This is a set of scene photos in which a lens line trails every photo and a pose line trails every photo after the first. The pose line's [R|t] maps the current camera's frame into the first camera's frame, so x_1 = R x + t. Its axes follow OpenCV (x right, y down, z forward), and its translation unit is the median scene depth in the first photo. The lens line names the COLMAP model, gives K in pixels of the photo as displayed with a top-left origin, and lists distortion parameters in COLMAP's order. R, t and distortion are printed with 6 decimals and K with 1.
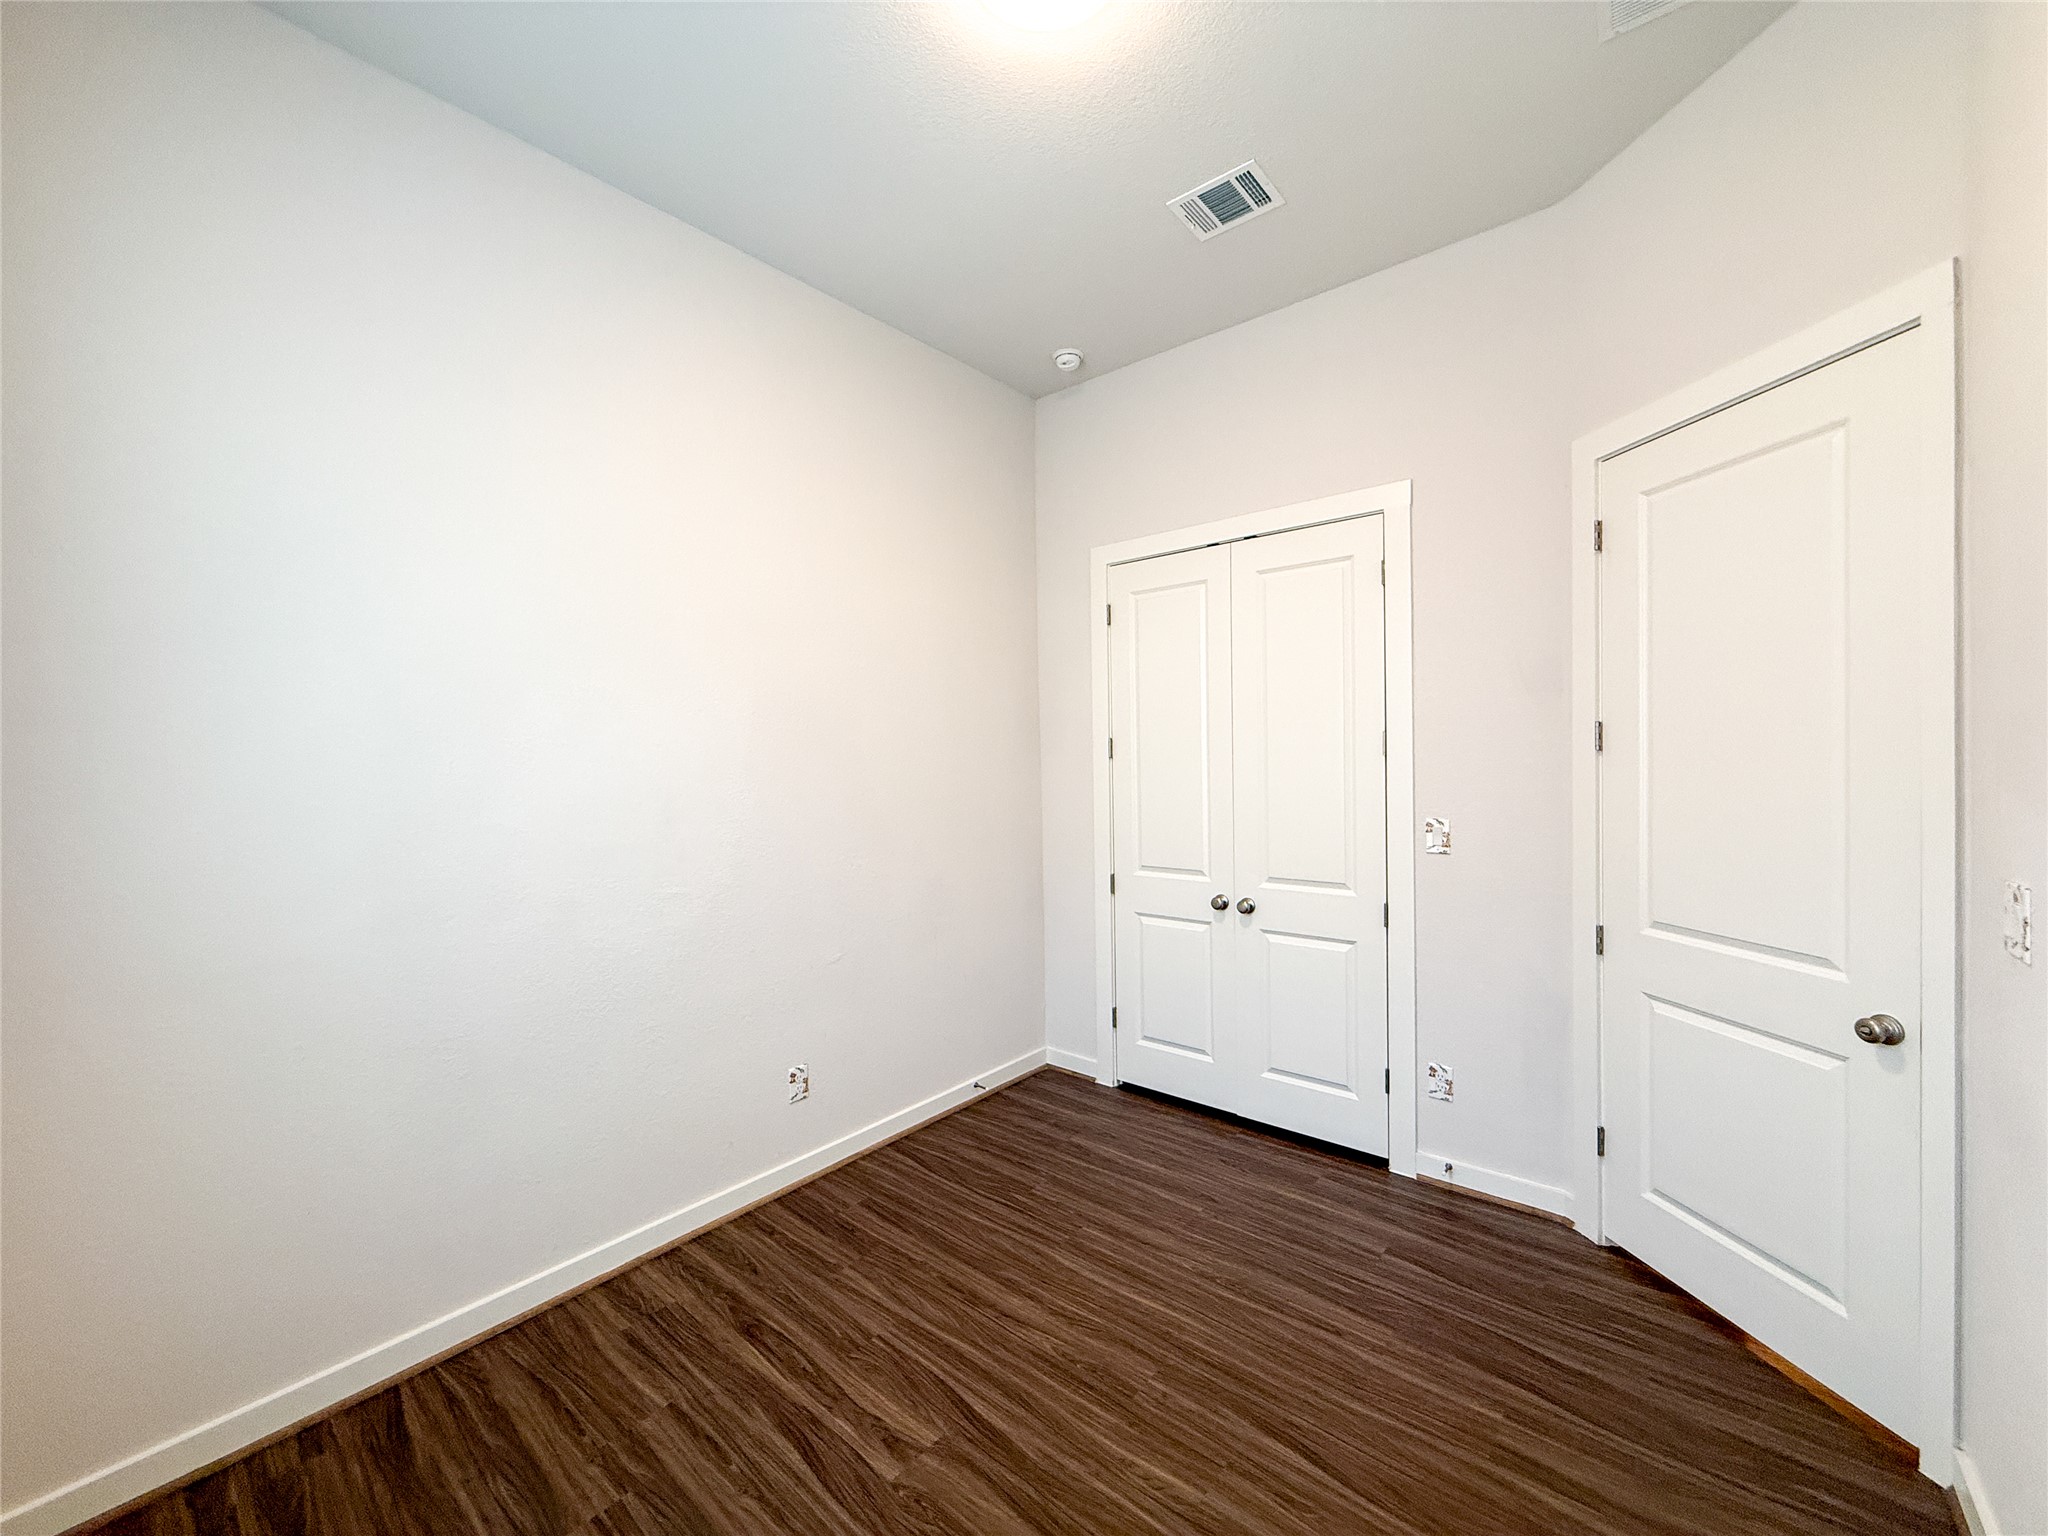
lens RADIAL K [[819.8, 0, 1020.9], [0, 819.8, 770.8], [0, 0, 1]] dist [-0.000095, -0.000388]
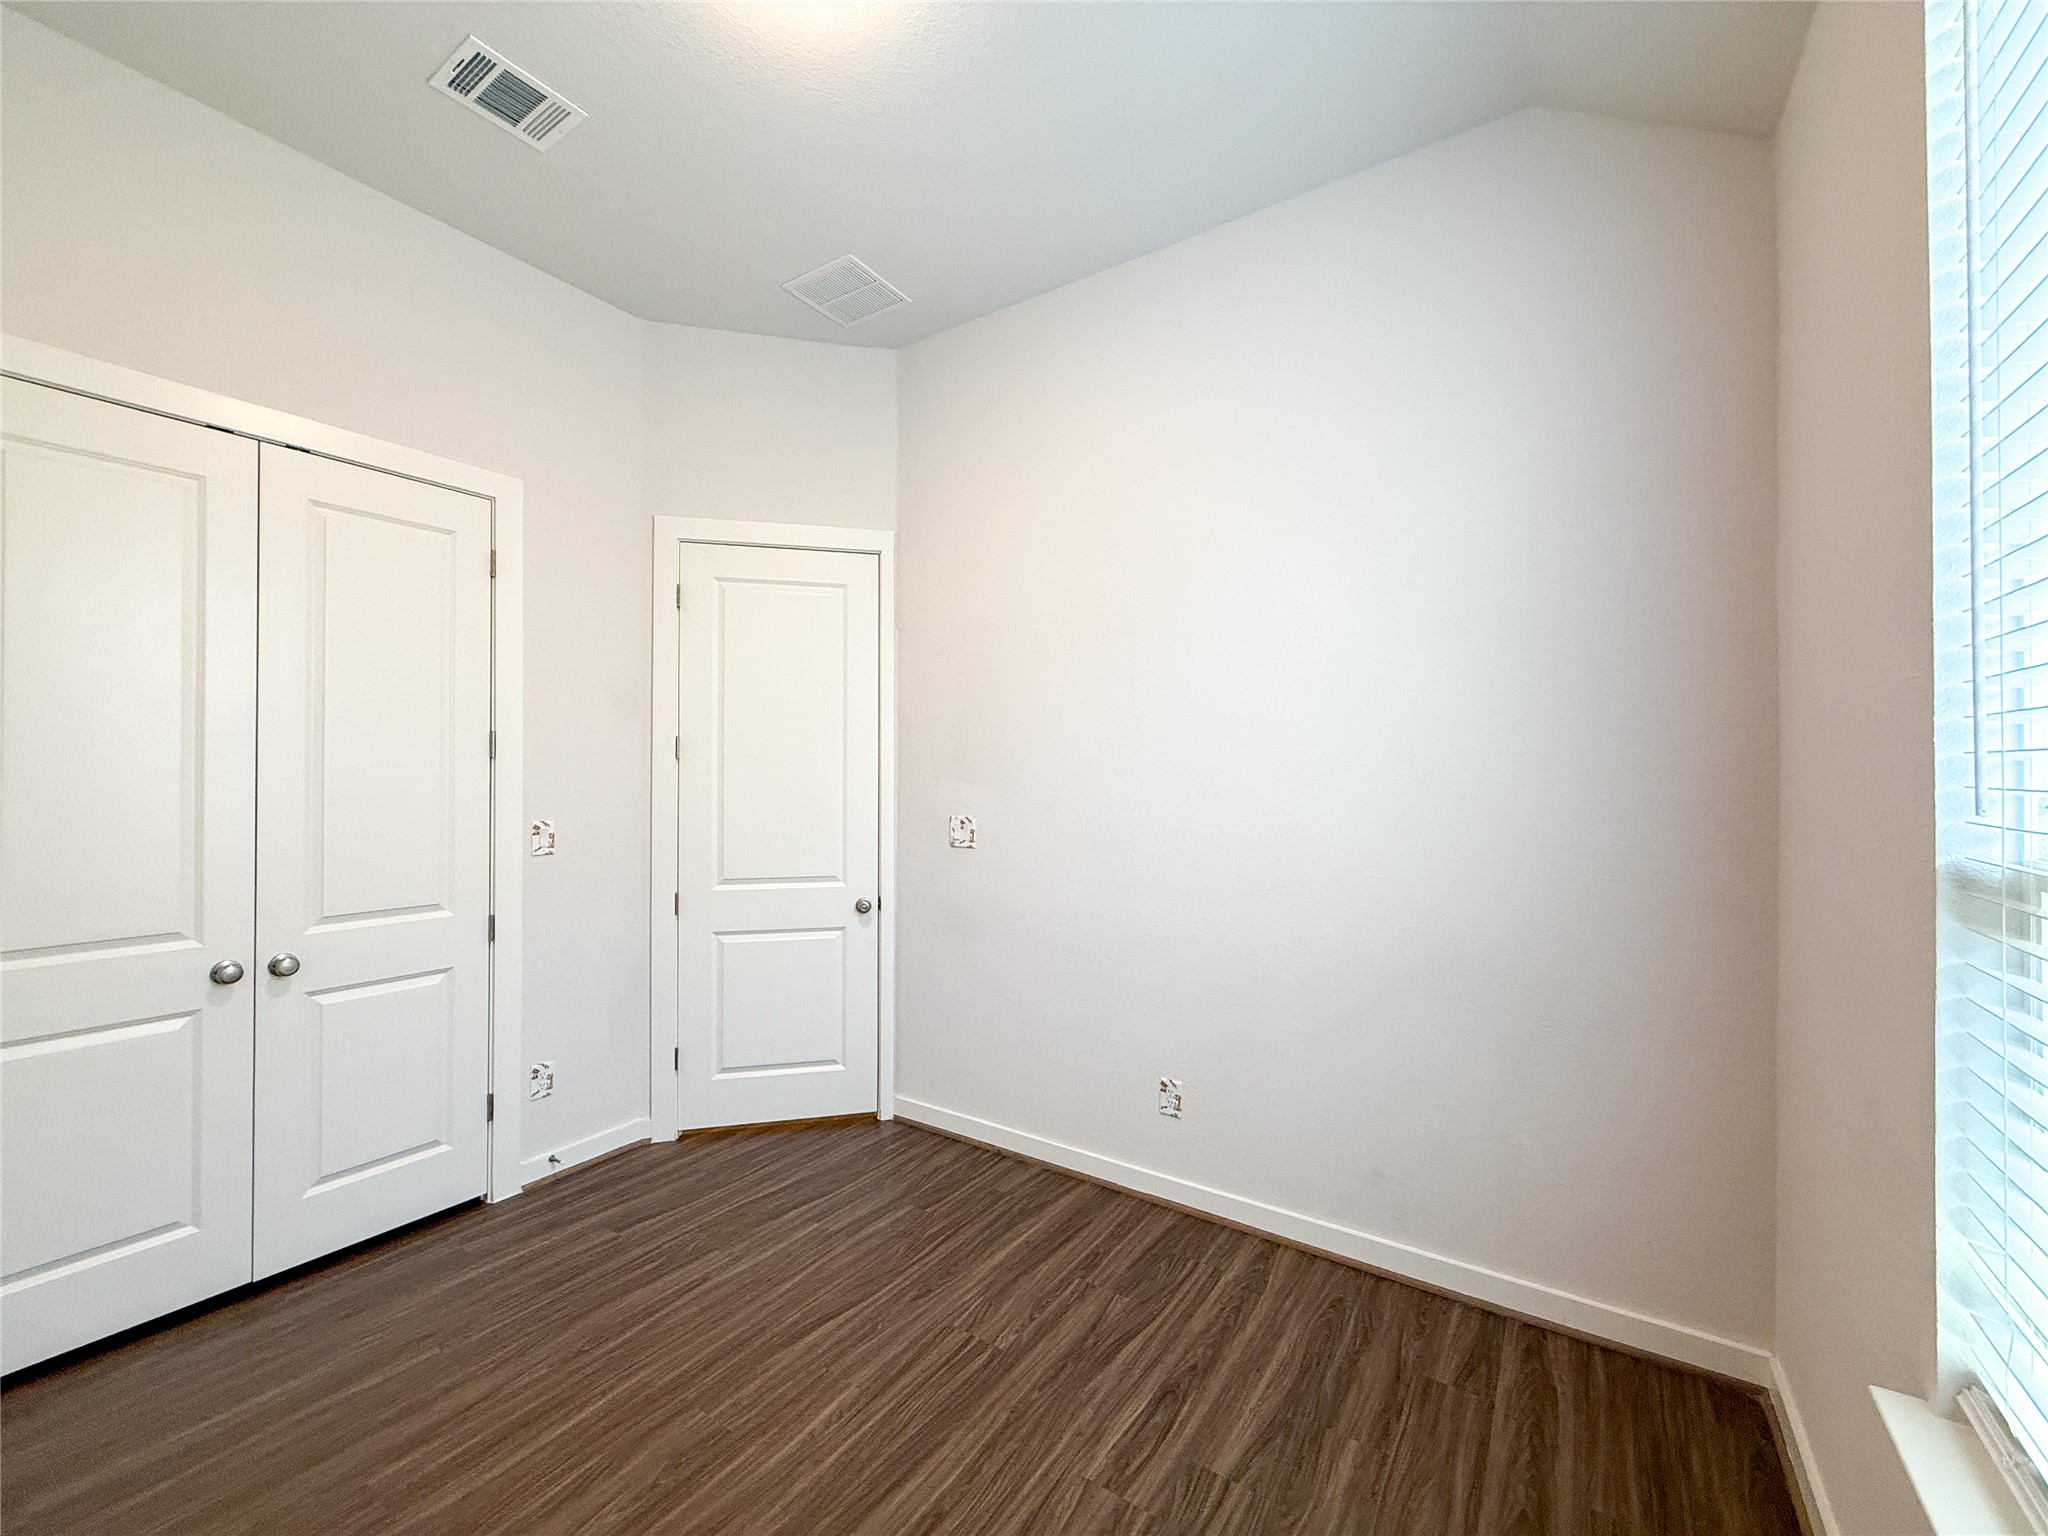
lens RADIAL K [[815.4, 0, 1031.2], [0, 815.4, 768.9], [0, 0, 1]] dist [0.001012, -0.000073]
pose [[-0.117020, 0.021736, 0.992892, -0.641512], [0.011511, 0.999723, -0.020529, 0.024228], [-0.993063, 0.009026, -0.117238, 0.576471]]
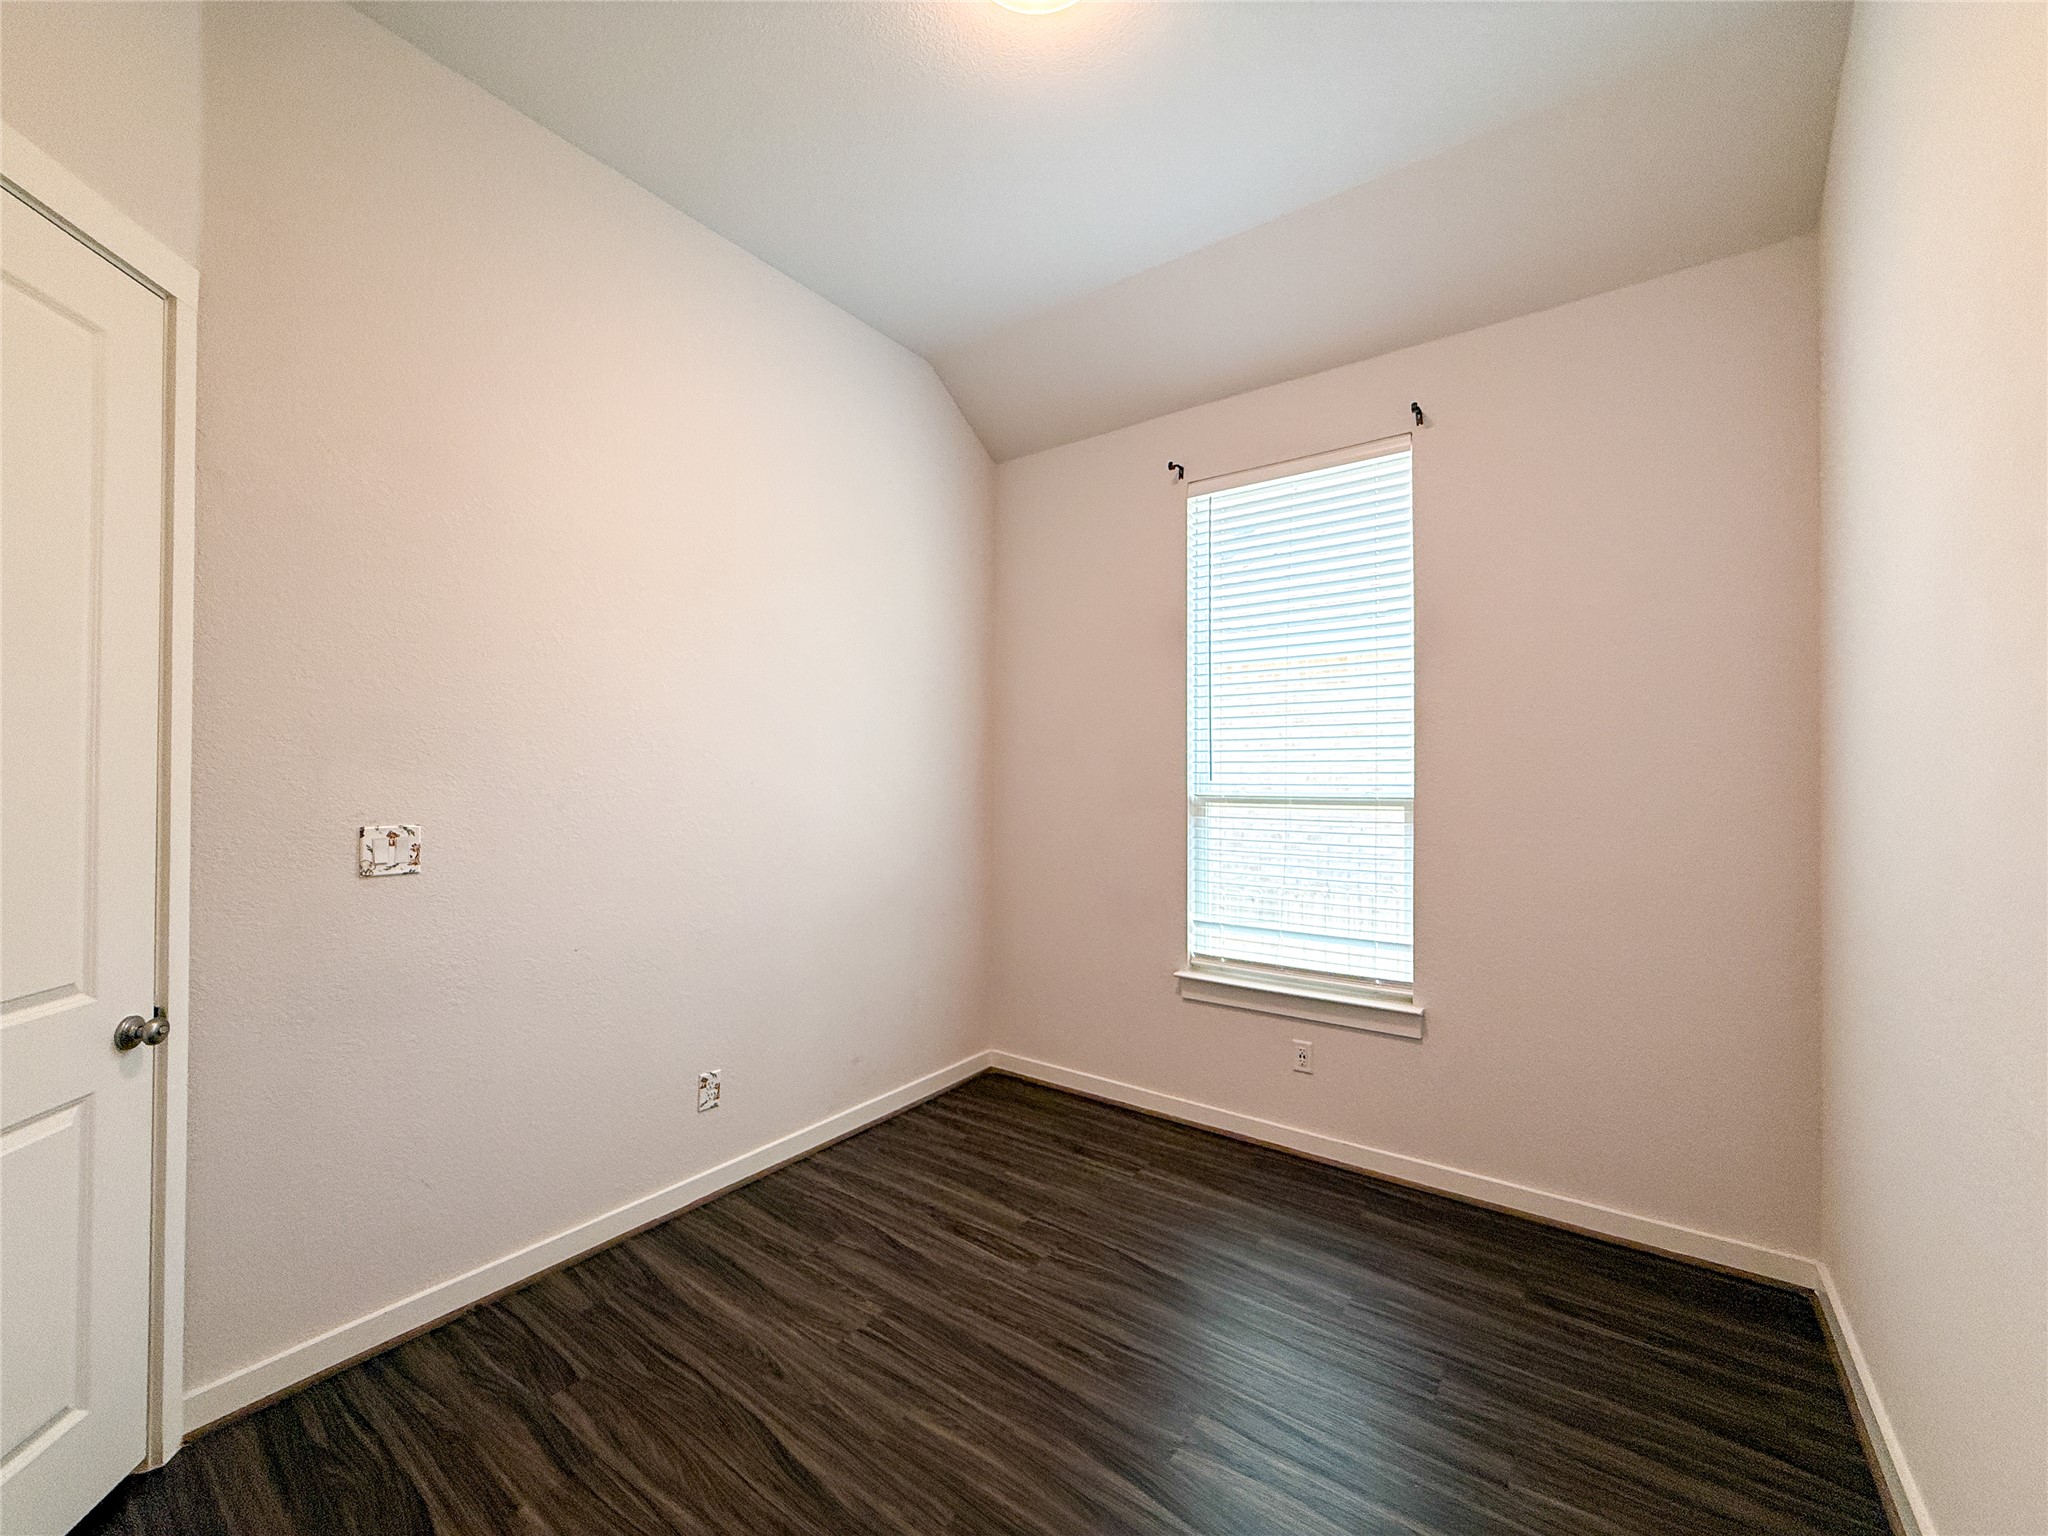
lens RADIAL K [[816.5, 0, 1020.5], [0, 816.5, 773.3], [0, 0, 1]] dist [0.000057, -0.000213]
pose [[-0.997381, 0.007820, -0.071909, 0.093751], [0.007229, 0.999938, 0.008467, 0.018541], [0.071971, 0.007925, -0.997375, 1.369032]]
